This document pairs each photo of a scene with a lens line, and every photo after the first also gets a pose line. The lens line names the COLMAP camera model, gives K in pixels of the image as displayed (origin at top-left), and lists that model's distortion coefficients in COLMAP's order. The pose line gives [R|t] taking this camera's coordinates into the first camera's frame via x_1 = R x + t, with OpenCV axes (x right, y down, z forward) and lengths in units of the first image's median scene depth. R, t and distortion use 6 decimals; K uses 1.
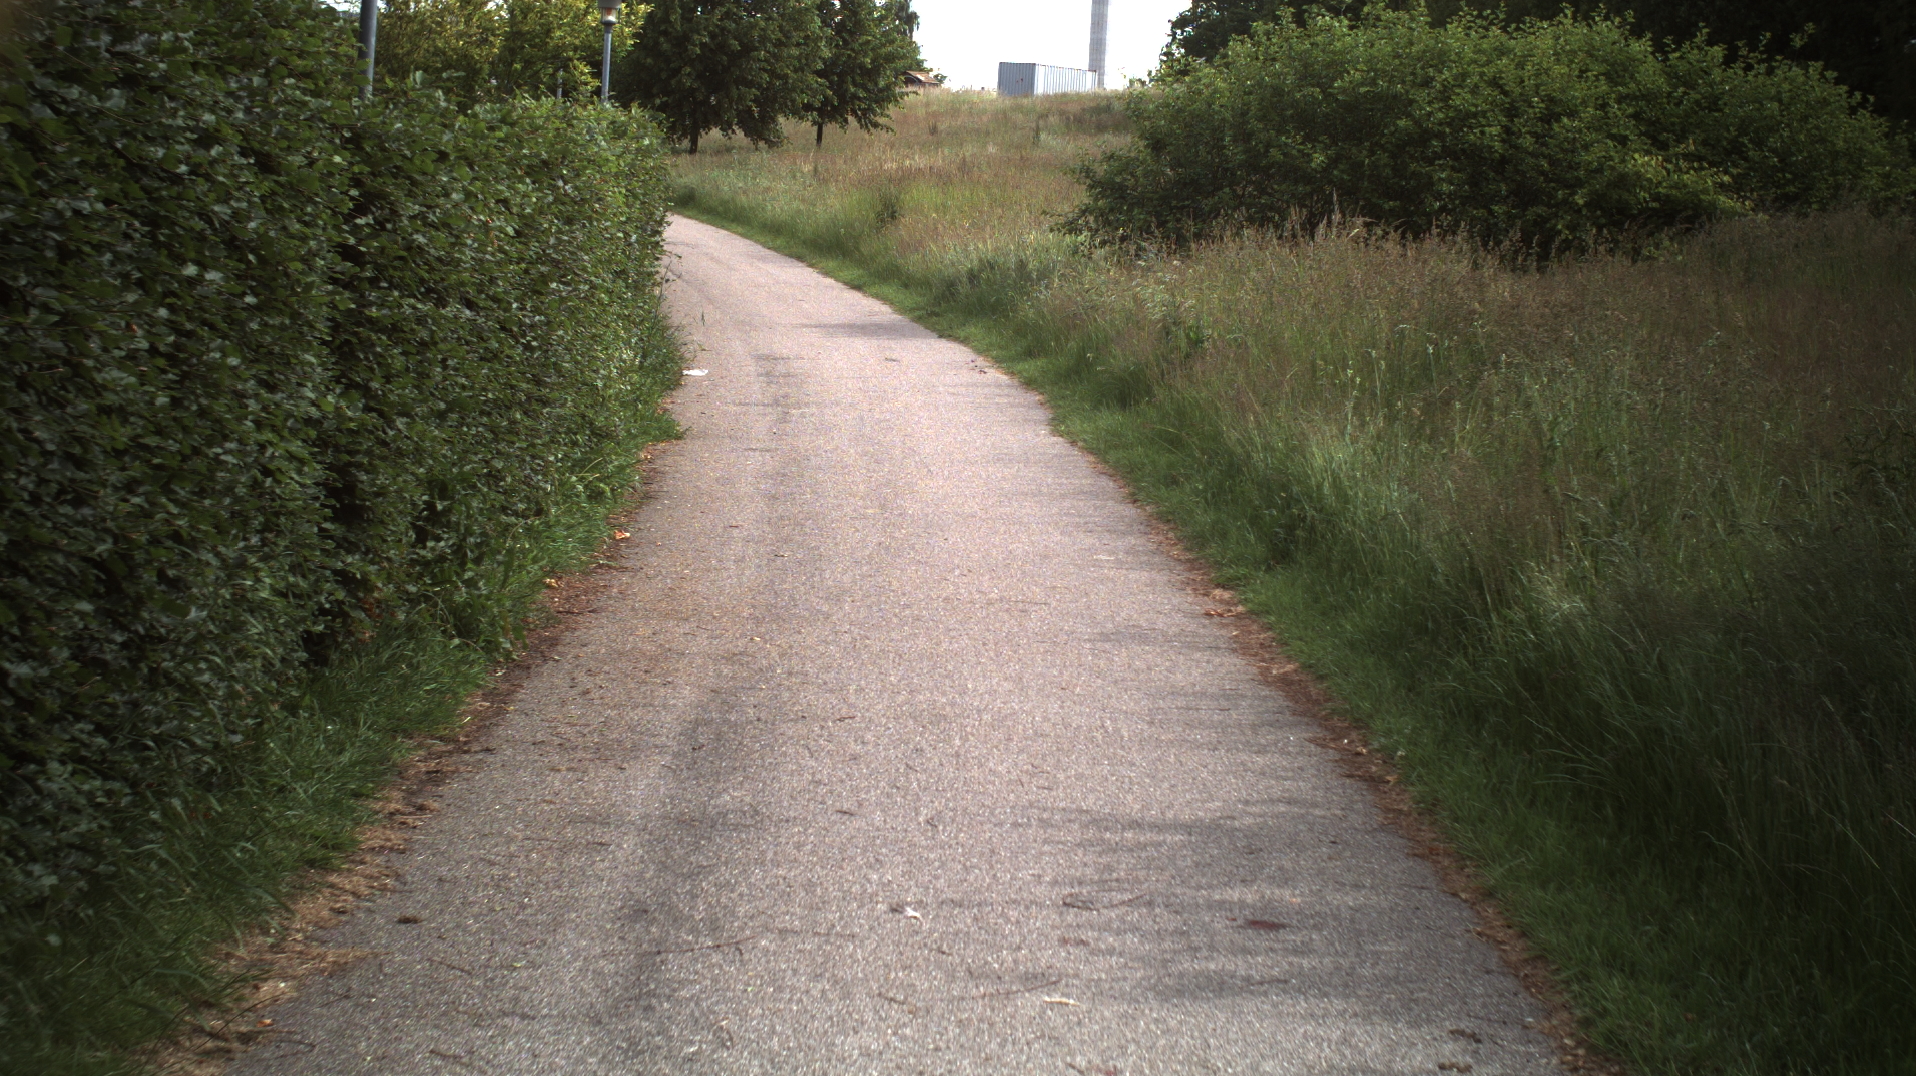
lens RADIAL K [[10717.4, 0, 940.5], [0, 10717.4, 536.5], [0, 0, 1]] dist [-1.894350, 0.000000]
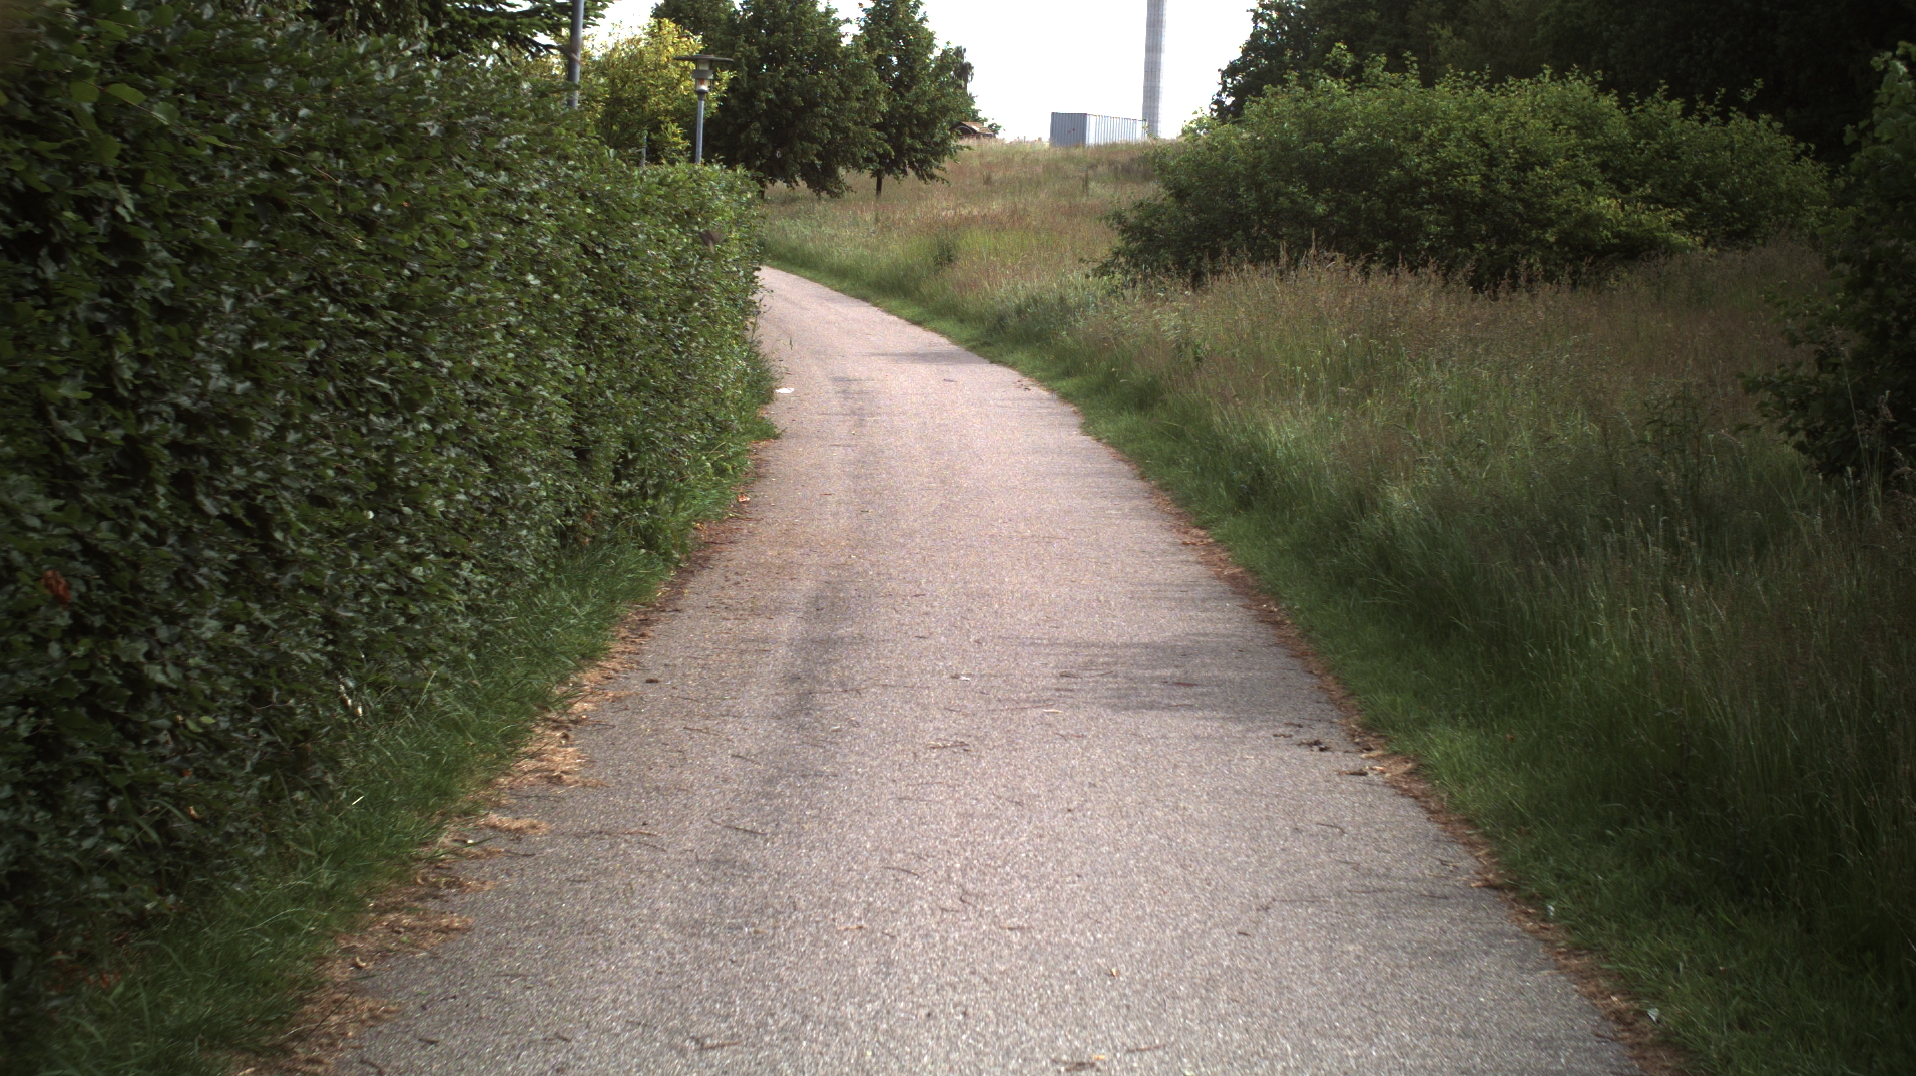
lens RADIAL K [[10717.4, 0, 960.7], [0, 10717.4, 544.7], [0, 0, 1]] dist [-1.894350, 0.000000]
pose [[0.999955, -0.008787, -0.003629, 0.000652], [0.008773, 0.999954, -0.003835, 0.005101], [0.003662, 0.003803, 0.999986, -0.144110]]
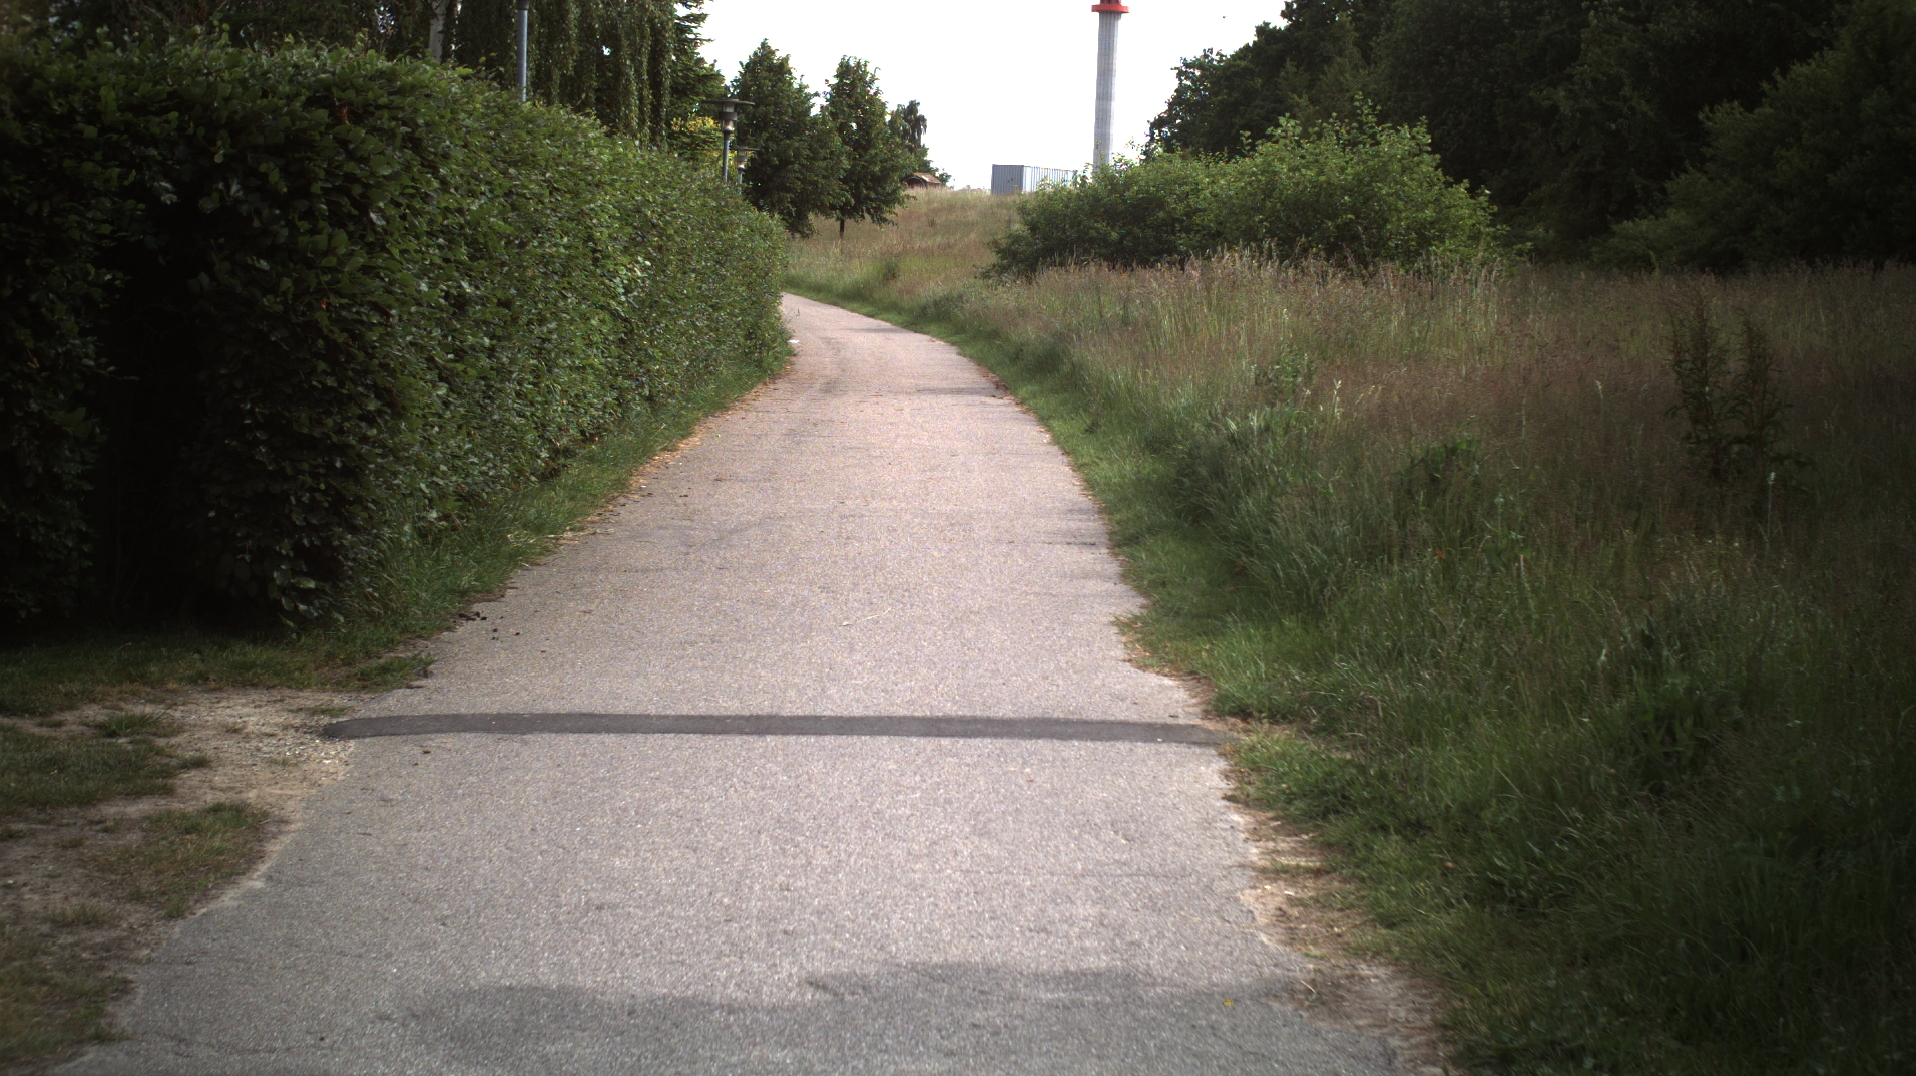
lens RADIAL K [[10717.4, 0, 964.4], [0, 10717.4, 545.8], [0, 0, 1]] dist [-1.894350, 0.000000]
pose [[0.999917, -0.012857, 0.000481, 0.007074], [0.012861, 0.999886, -0.007912, 0.033279], [-0.000379, 0.007918, 0.999969, -0.866204]]
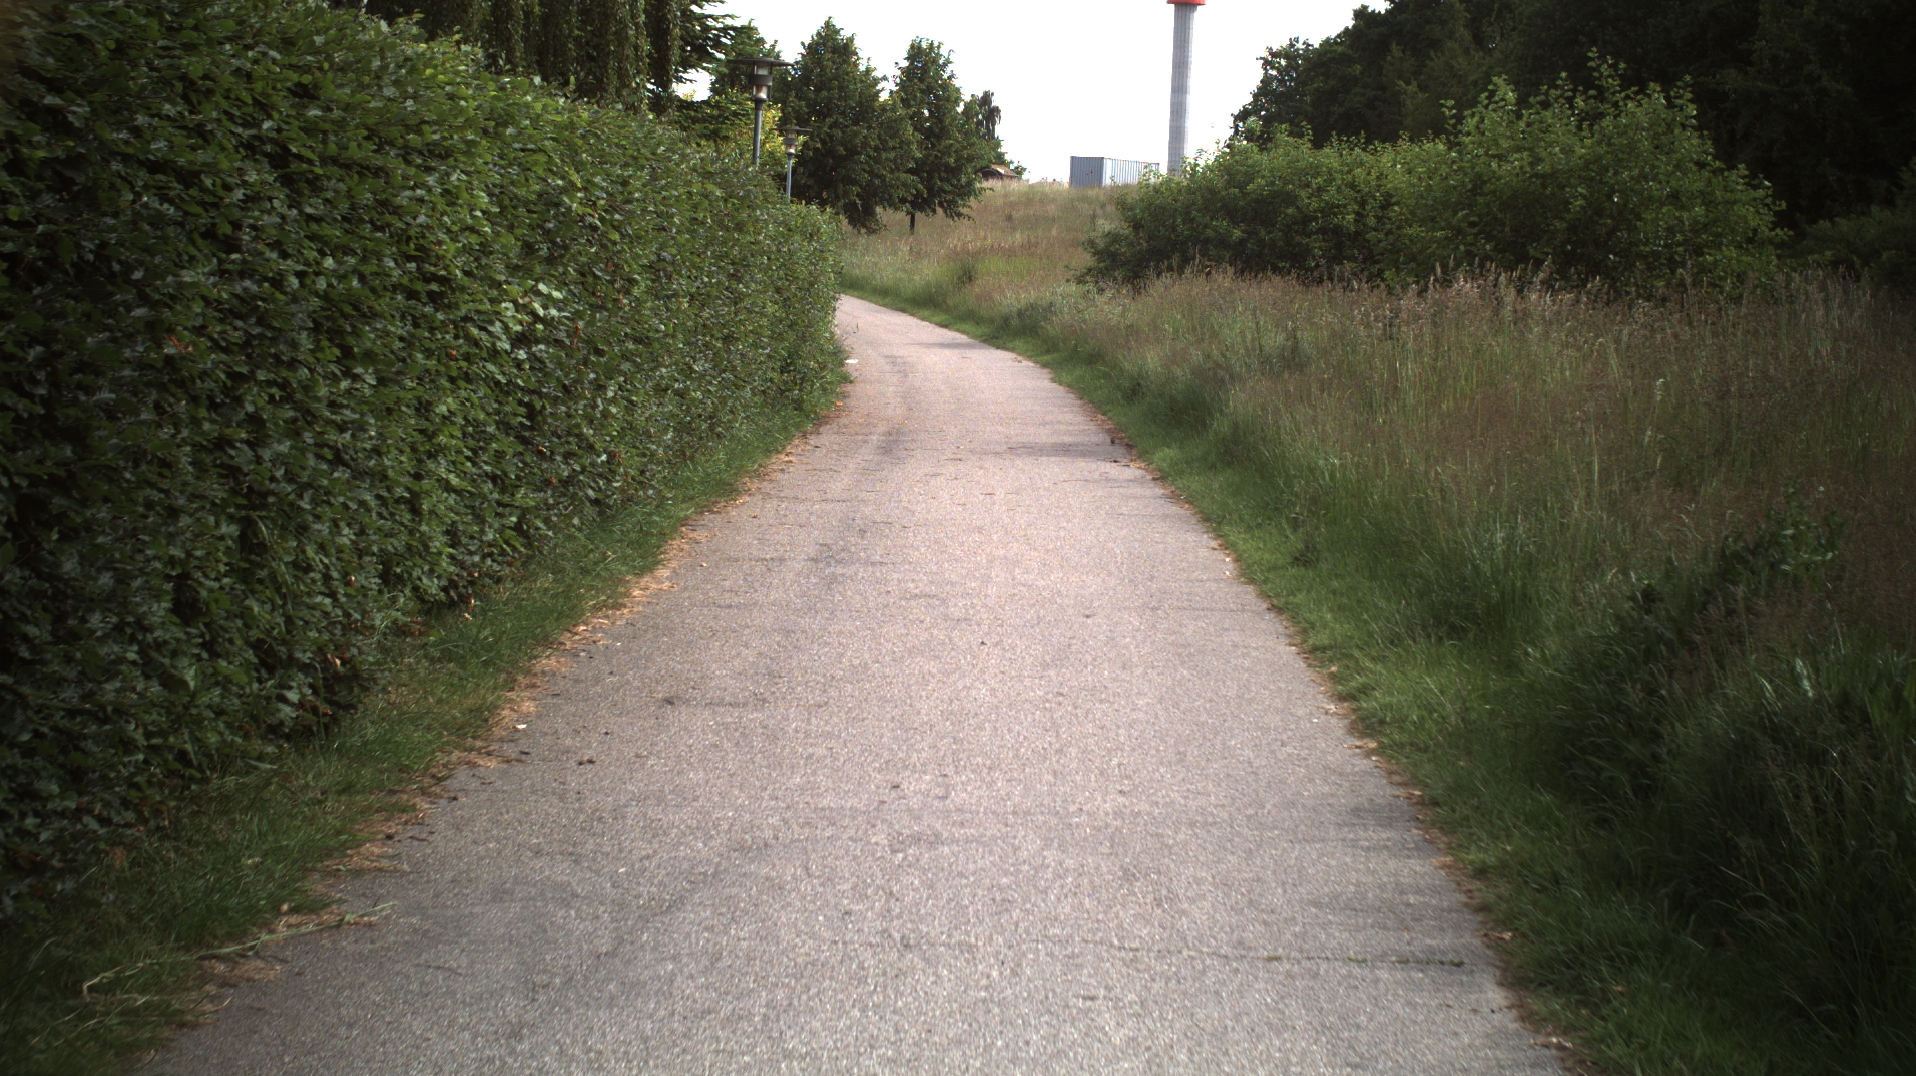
lens RADIAL K [[10717.4, 0, 973.4], [0, 10717.4, 516.4], [0, 0, 1]] dist [-1.894350, 0.000000]
pose [[0.999946, -0.008961, -0.005253, 0.004454], [0.008907, 0.999909, -0.010163, 0.021916], [0.005344, 0.010116, 0.999935, -0.576758]]
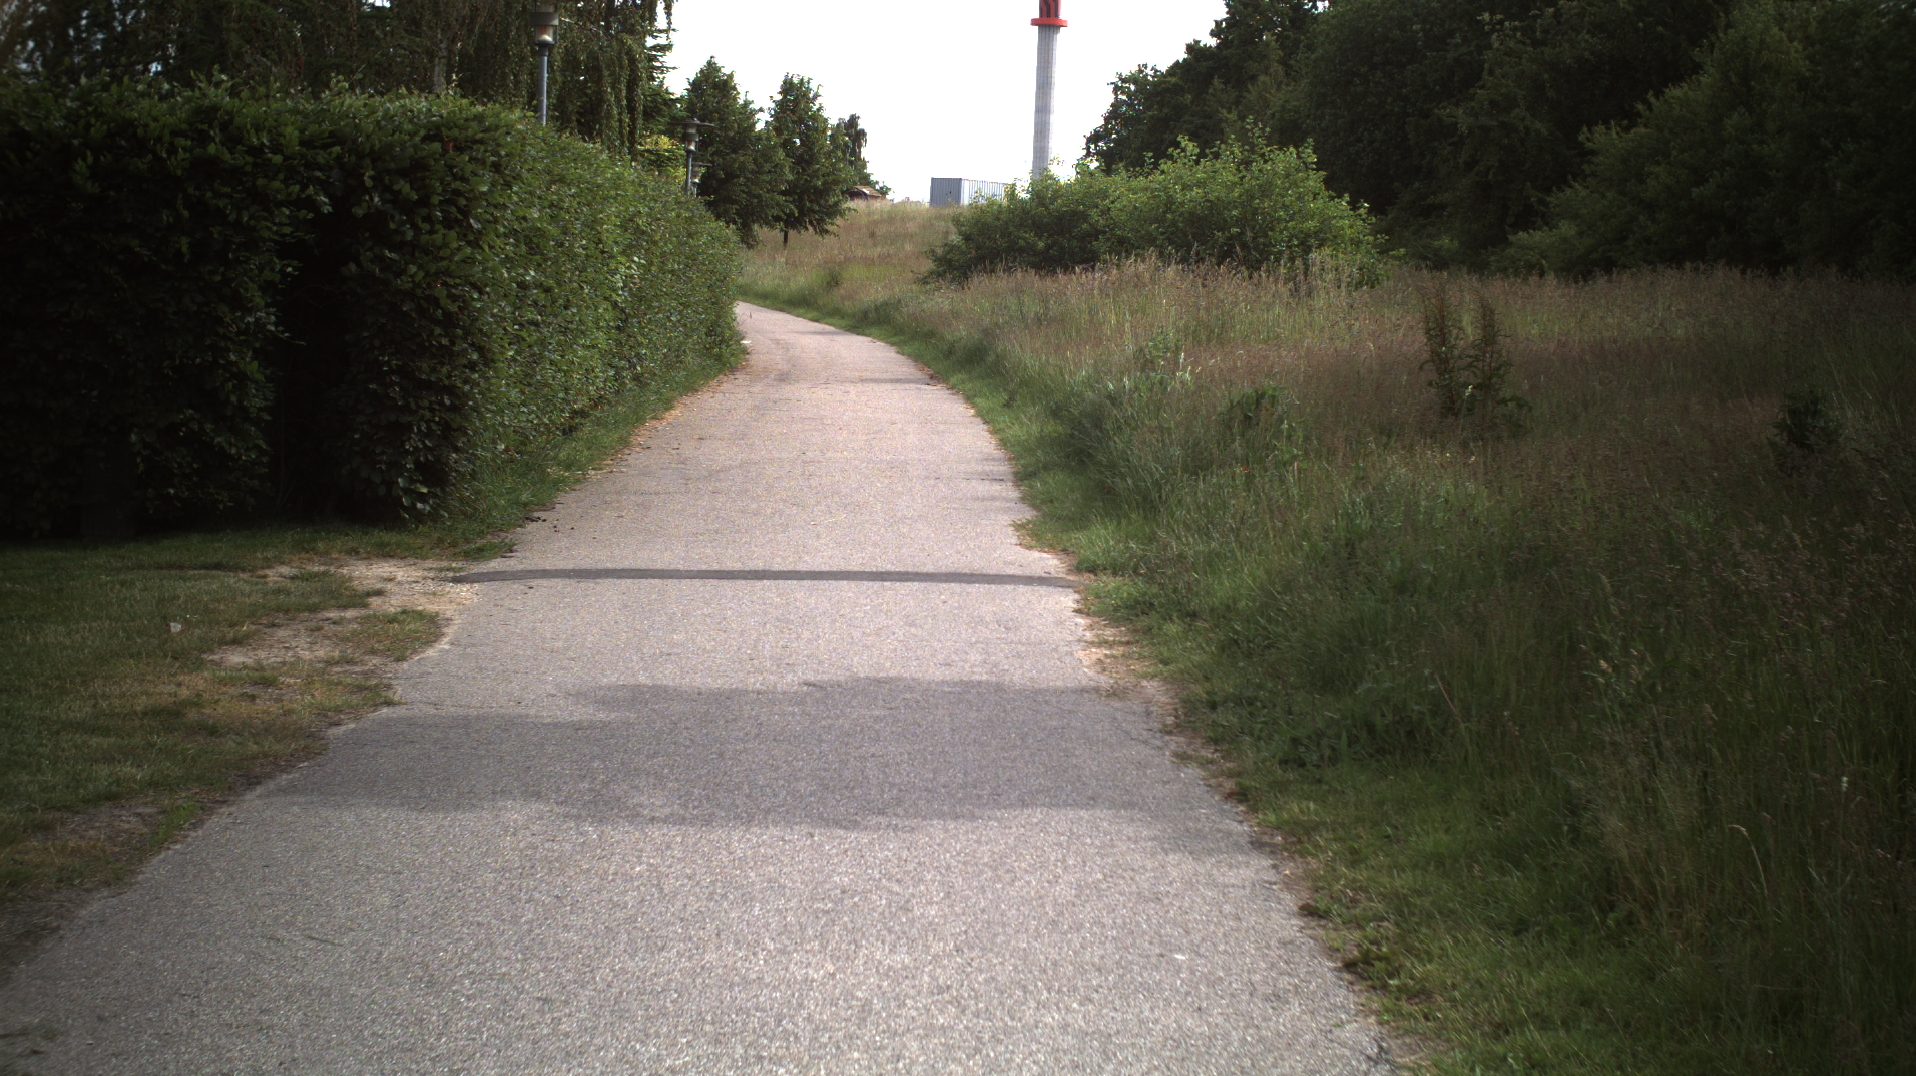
lens RADIAL K [[10717.4, 0, 944.4], [0, 10717.4, 531.0], [0, 0, 1]] dist [-1.894350, 0.000000]
pose [[0.999927, -0.011304, 0.004335, 0.007097], [0.011349, 0.999881, -0.010419, 0.039186], [-0.004217, 0.010468, 0.999936, -1.010586]]
